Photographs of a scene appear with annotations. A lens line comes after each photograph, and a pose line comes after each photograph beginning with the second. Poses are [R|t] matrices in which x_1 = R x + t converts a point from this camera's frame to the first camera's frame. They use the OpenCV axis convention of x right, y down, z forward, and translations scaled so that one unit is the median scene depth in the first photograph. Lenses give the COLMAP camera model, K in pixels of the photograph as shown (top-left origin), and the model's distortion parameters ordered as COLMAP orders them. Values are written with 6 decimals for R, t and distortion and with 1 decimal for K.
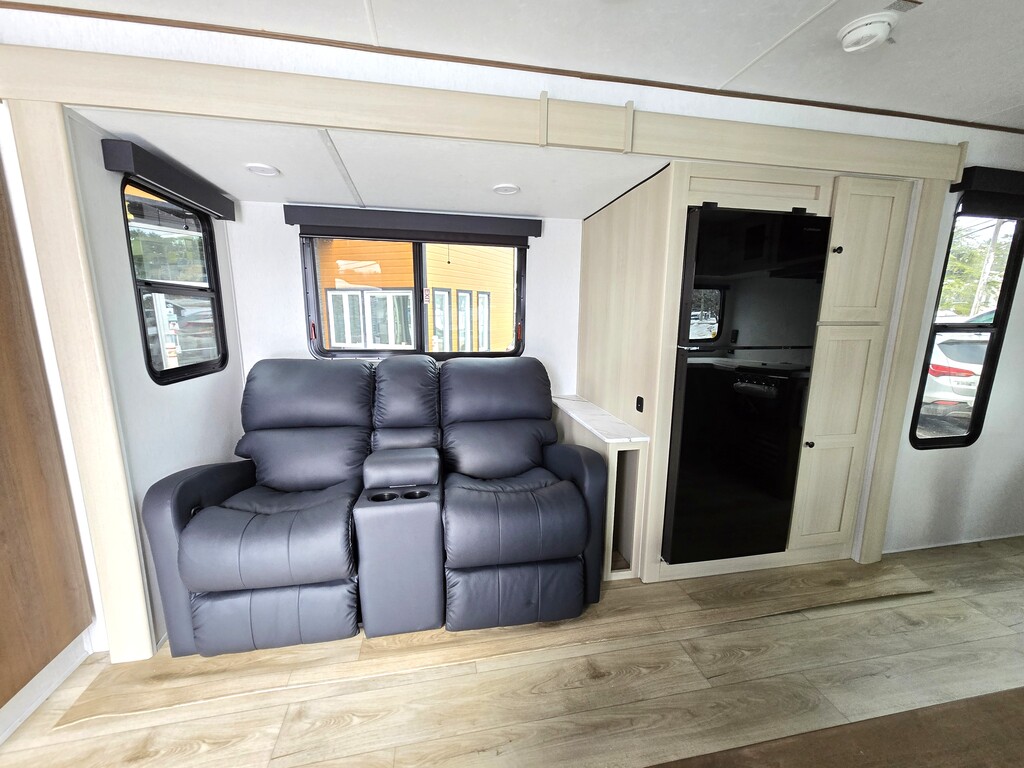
lens RADIAL K [[418.1, 0, 510.3], [0, 418.1, 391.2], [0, 0, 1]] dist [-0.001952, -0.001140]
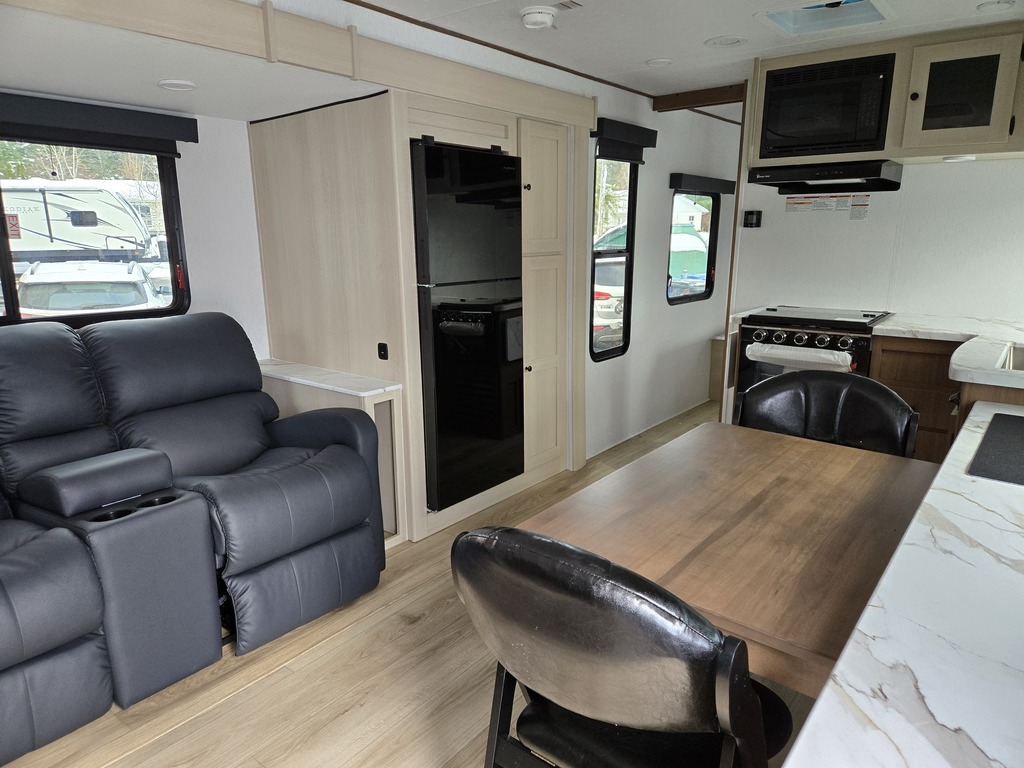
lens RADIAL K [[676.3, 0, 518.0], [0, 676.3, 393.1], [0, 0, 1]] dist [0.053687, -0.042624]
pose [[0.753660, -0.162977, 0.636738, -0.438572], [0.135395, 0.986489, 0.092239, 0.025761], [-0.643168, 0.016694, 0.765543, -0.325596]]
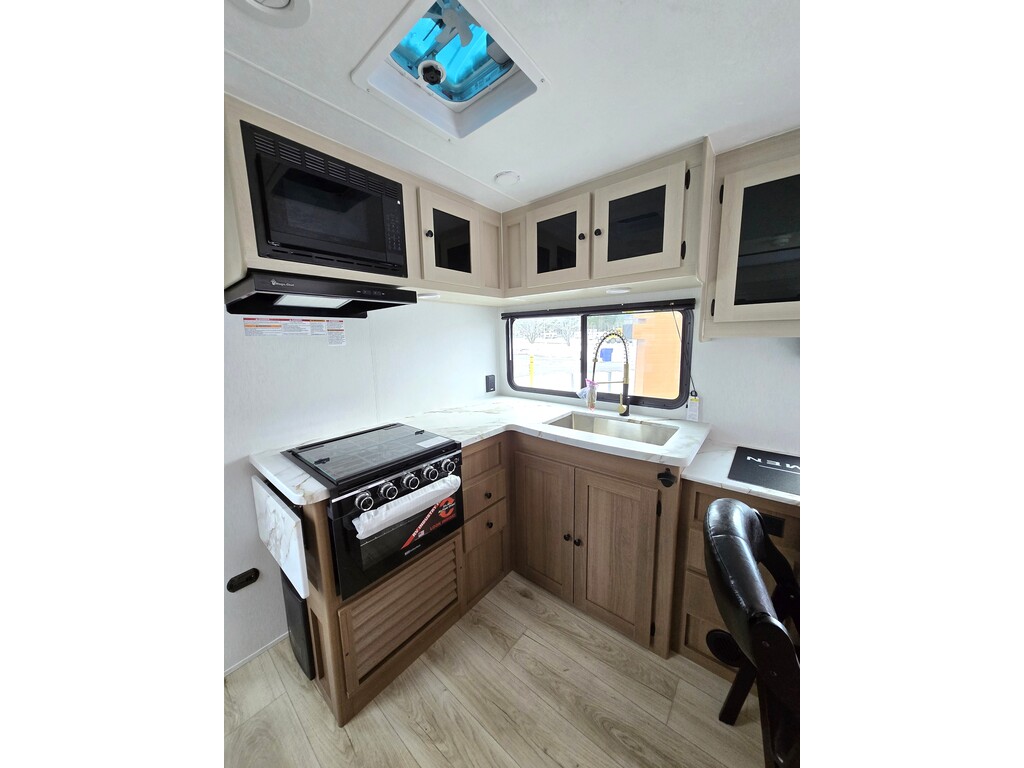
lens RADIAL K [[311.8, 0, 502.8], [0, 311.8, 382.6], [0, 0, 1]] dist [-0.003458, 0.000092]
pose [[-0.627680, -0.106592, 0.771139, 0.589588], [0.169180, 0.948228, 0.268777, -0.198449], [-0.759866, 0.299167, -0.577151, 0.690863]]
